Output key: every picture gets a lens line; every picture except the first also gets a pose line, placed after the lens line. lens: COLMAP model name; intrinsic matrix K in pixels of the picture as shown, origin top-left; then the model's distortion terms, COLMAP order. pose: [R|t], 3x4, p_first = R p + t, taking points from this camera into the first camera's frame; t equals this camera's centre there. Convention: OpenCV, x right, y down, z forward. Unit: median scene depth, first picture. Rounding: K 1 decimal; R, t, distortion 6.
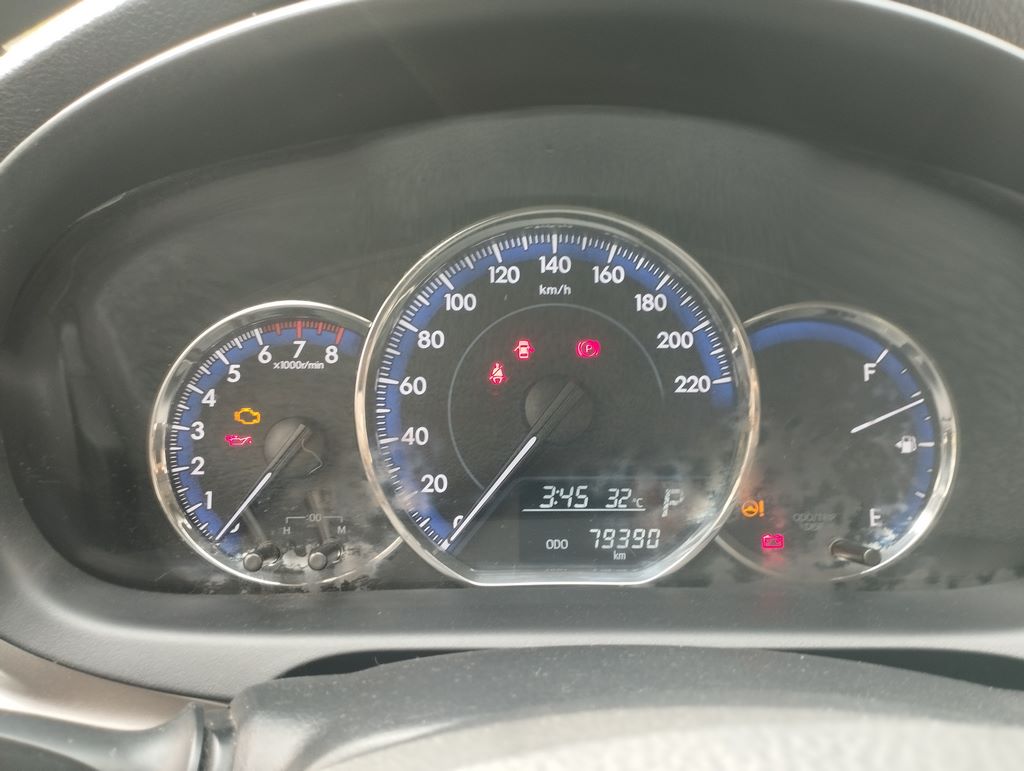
lens RADIAL K [[855.9, 0, 510.6], [0, 855.9, 390.8], [0, 0, 1]] dist [0.064819, -0.021187]
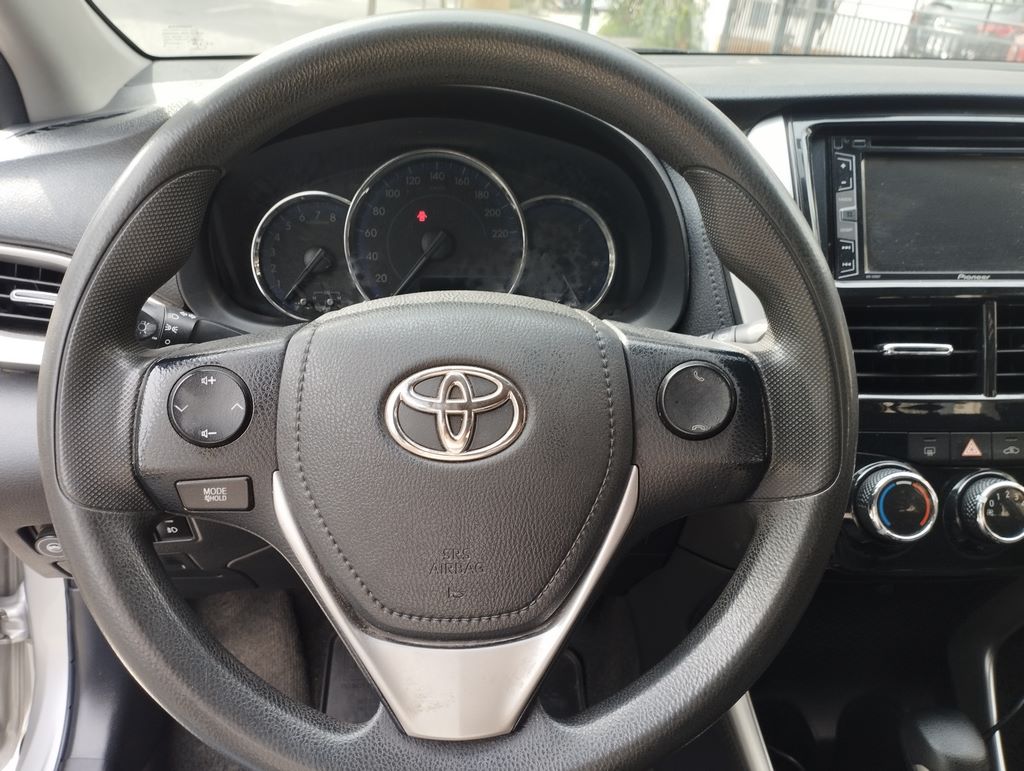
lens RADIAL K [[855.9, 0, 510.9], [0, 855.9, 383.4], [0, 0, 1]] dist [0.064819, -0.021187]
pose [[0.999890, 0.010624, 0.010387, 0.223225], [-0.012089, 0.988161, 0.152946, 0.033678], [-0.008639, -0.153055, 0.988180, -1.213159]]
